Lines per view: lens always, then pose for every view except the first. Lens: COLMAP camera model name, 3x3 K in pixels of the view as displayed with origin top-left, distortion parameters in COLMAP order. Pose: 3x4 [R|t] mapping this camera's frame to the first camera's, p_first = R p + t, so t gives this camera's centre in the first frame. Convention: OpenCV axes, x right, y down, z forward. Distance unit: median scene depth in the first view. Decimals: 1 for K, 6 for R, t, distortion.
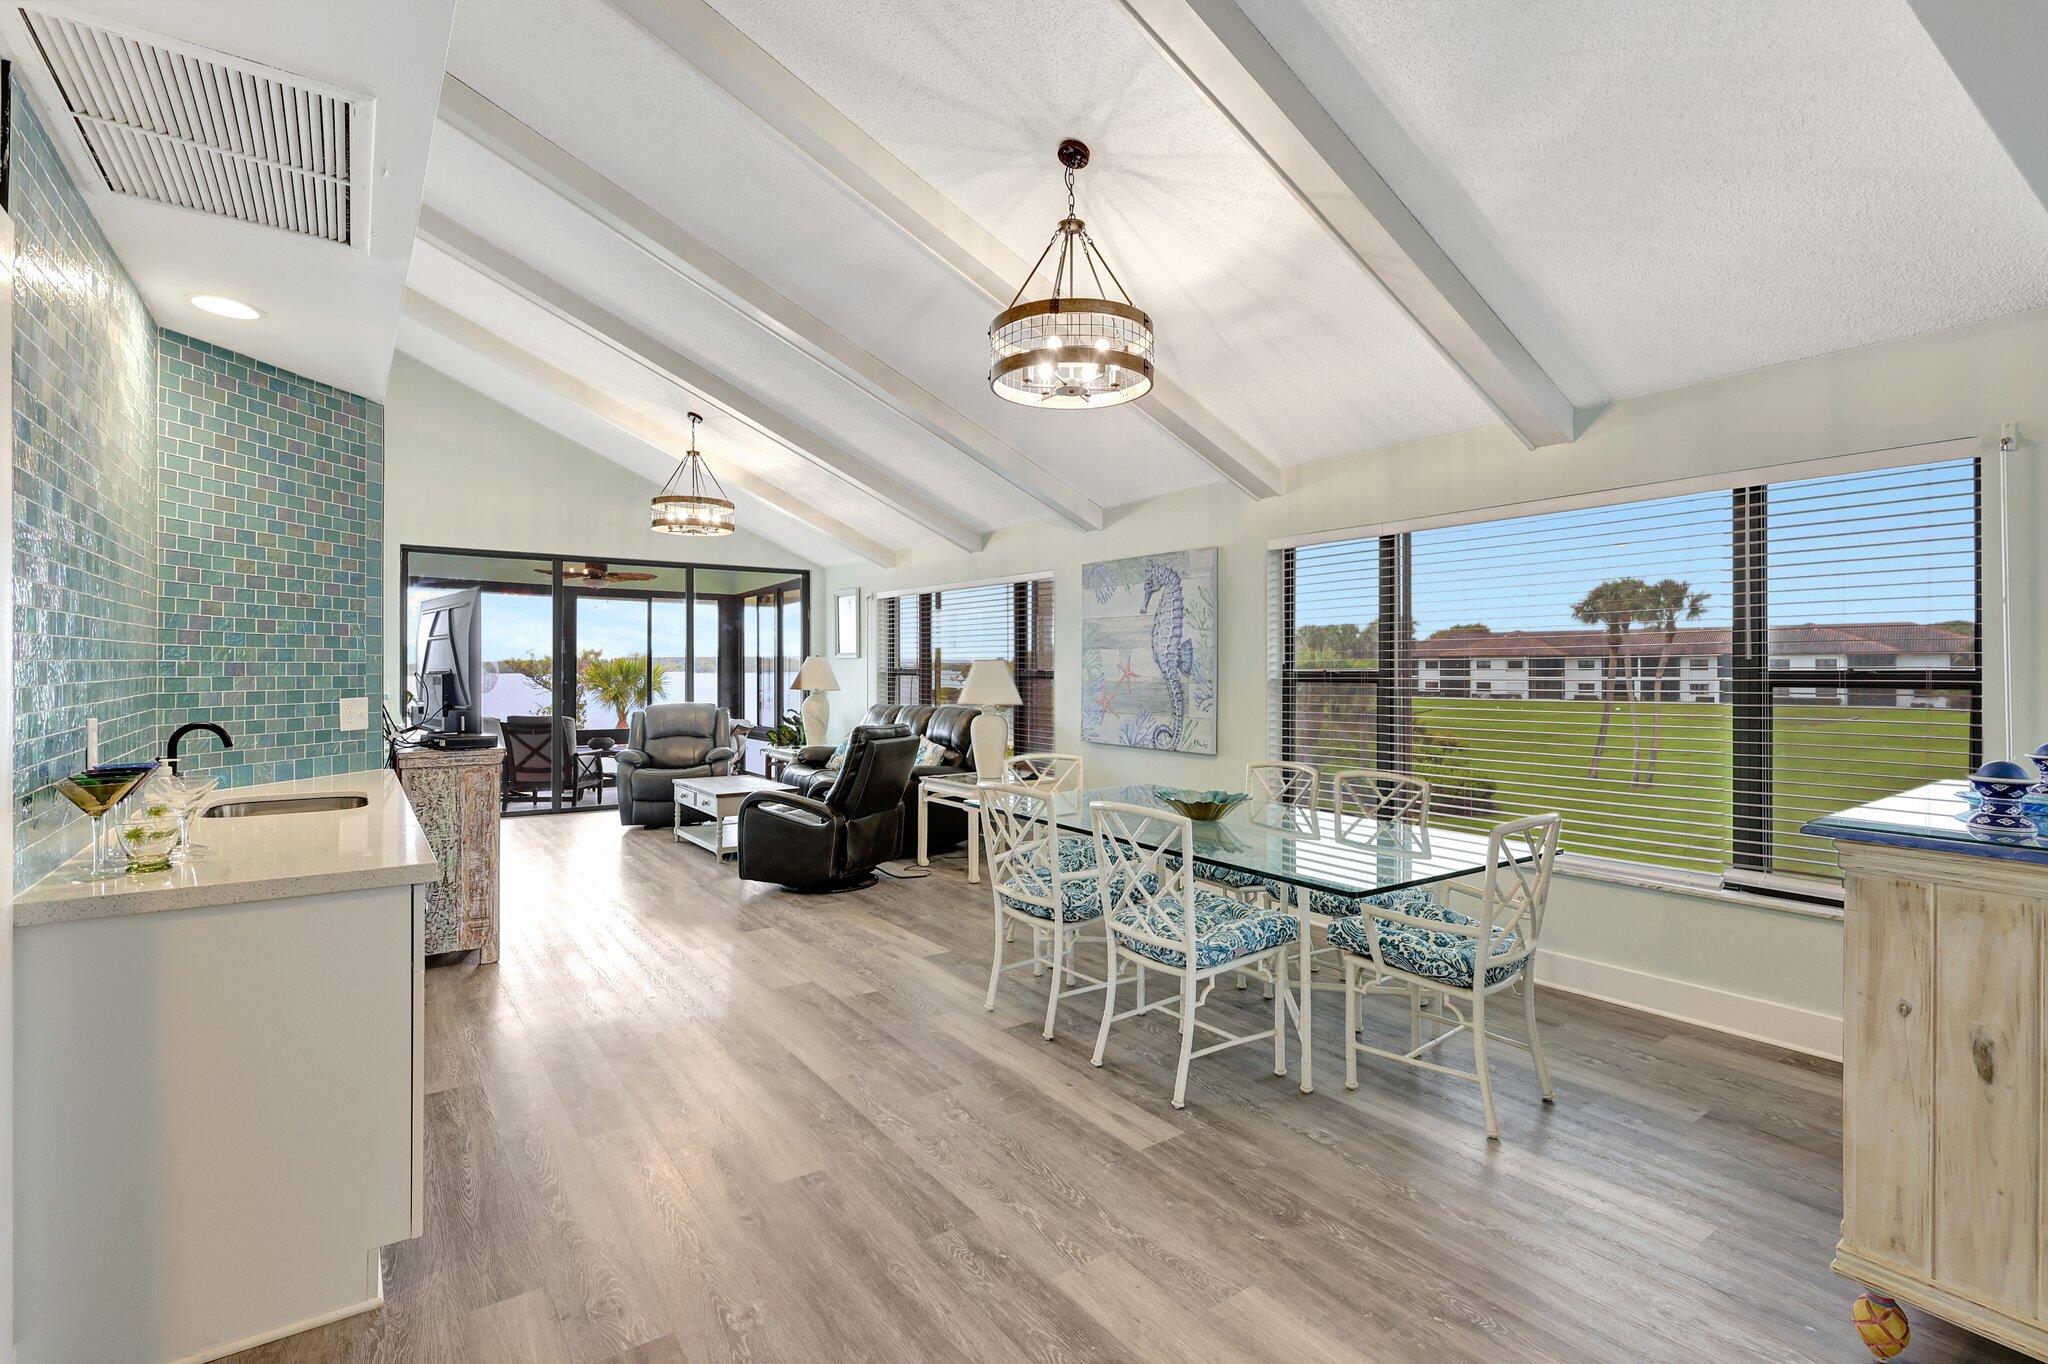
lens RADIAL K [[957.4, 0, 1023.2], [0, 957.4, 686.3], [0, 0, 1]] dist [0.000824, 0.000217]
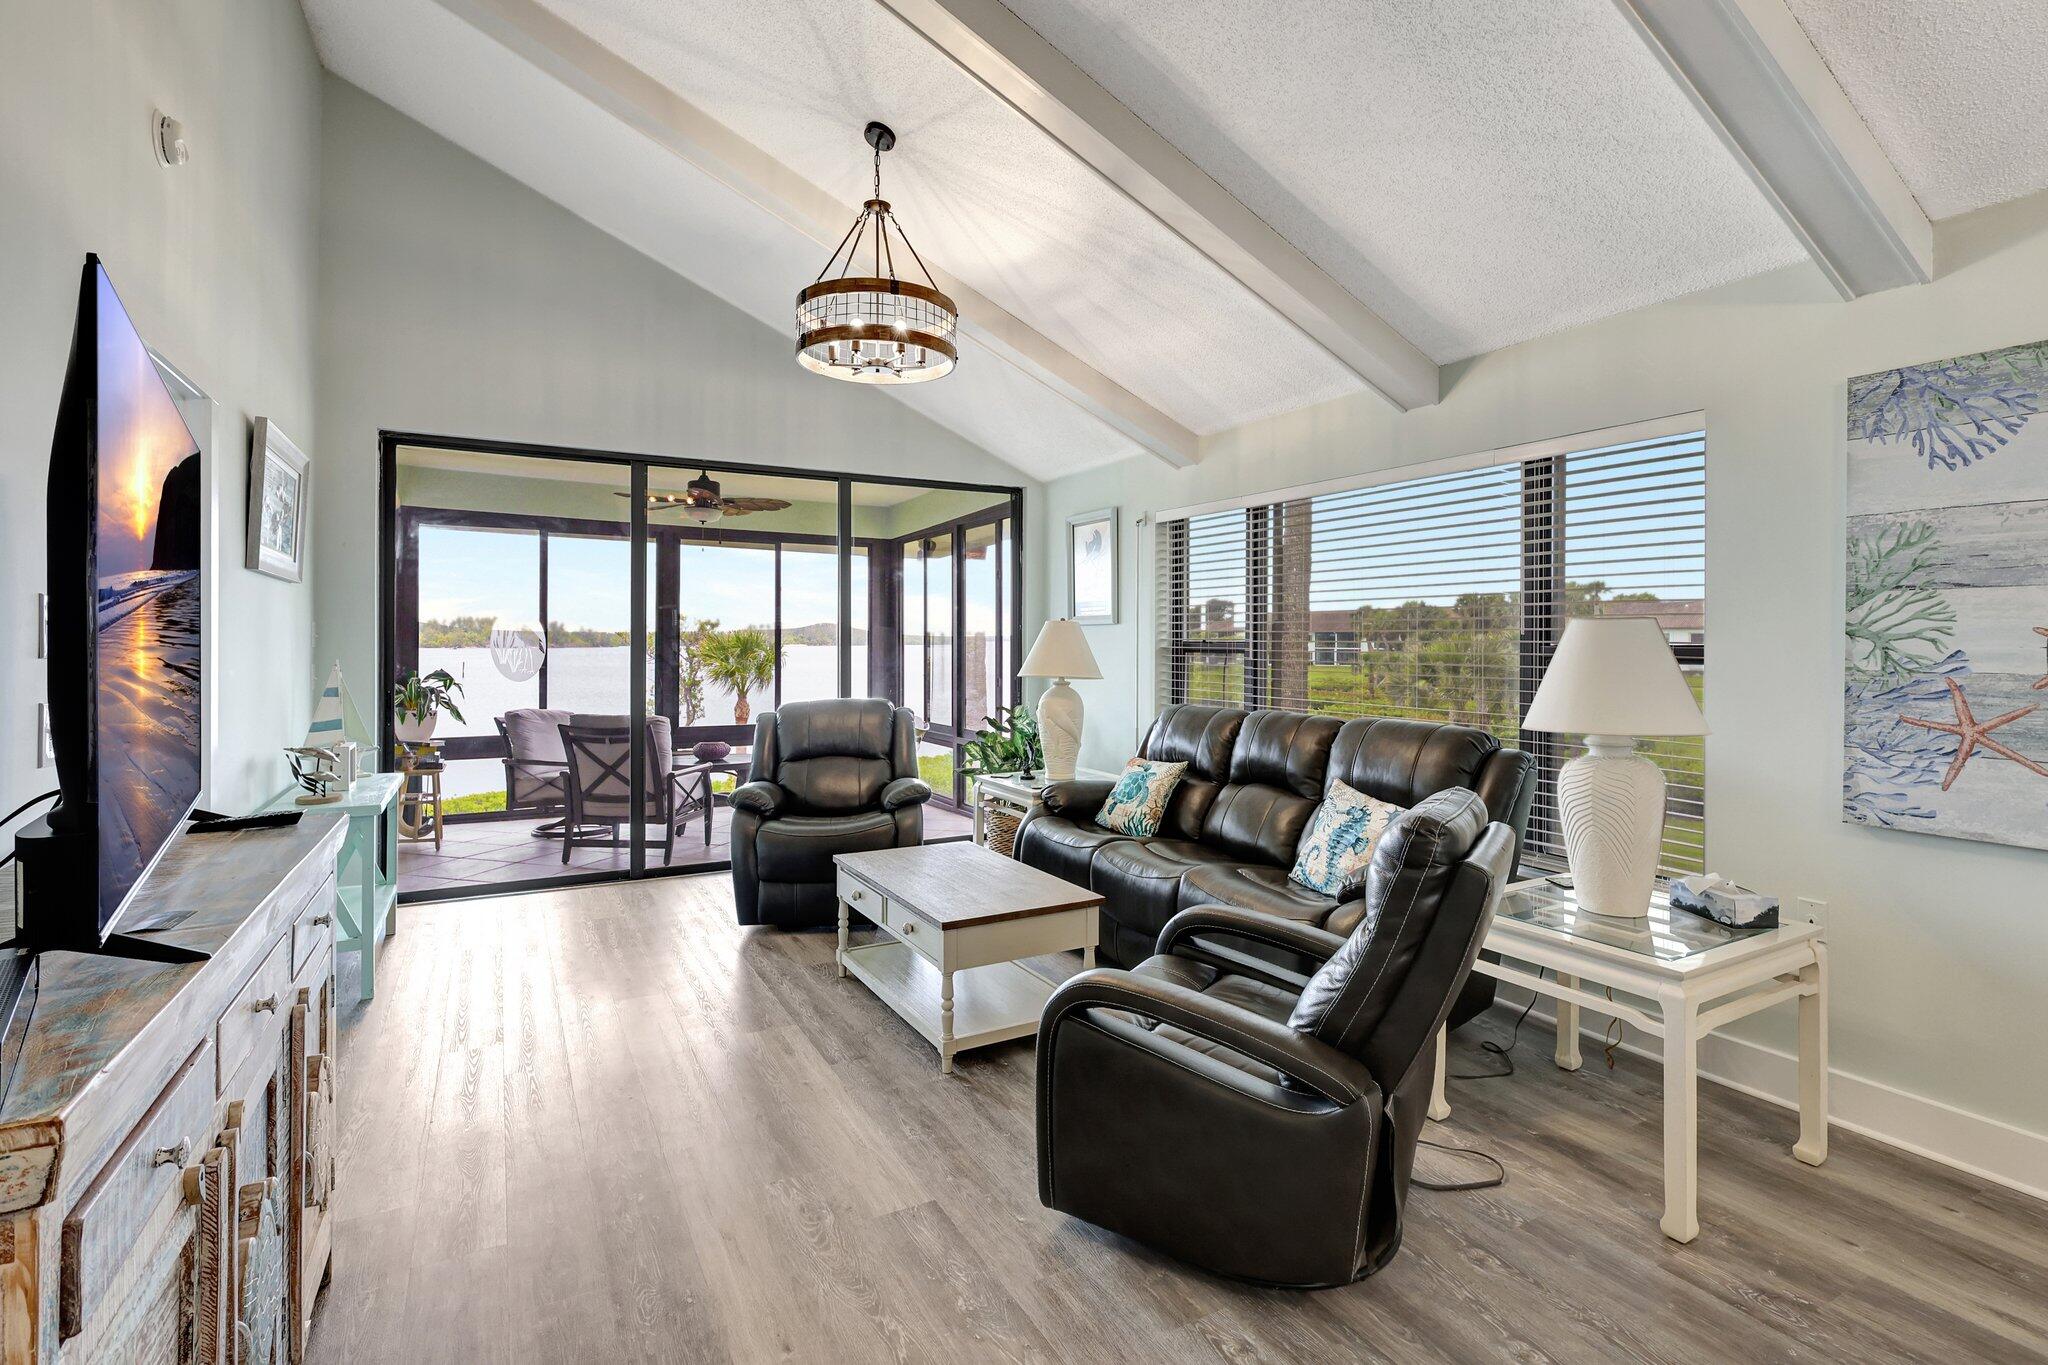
lens RADIAL K [[967.6, 0, 1028.5], [0, 967.6, 667.6], [0, 0, 1]] dist [-0.000852, -0.000107]
pose [[0.994056, 0.003969, -0.108799, -0.160089], [-0.003307, 0.999975, 0.006261, -0.005732], [0.108821, -0.005864, 0.994044, 0.385457]]
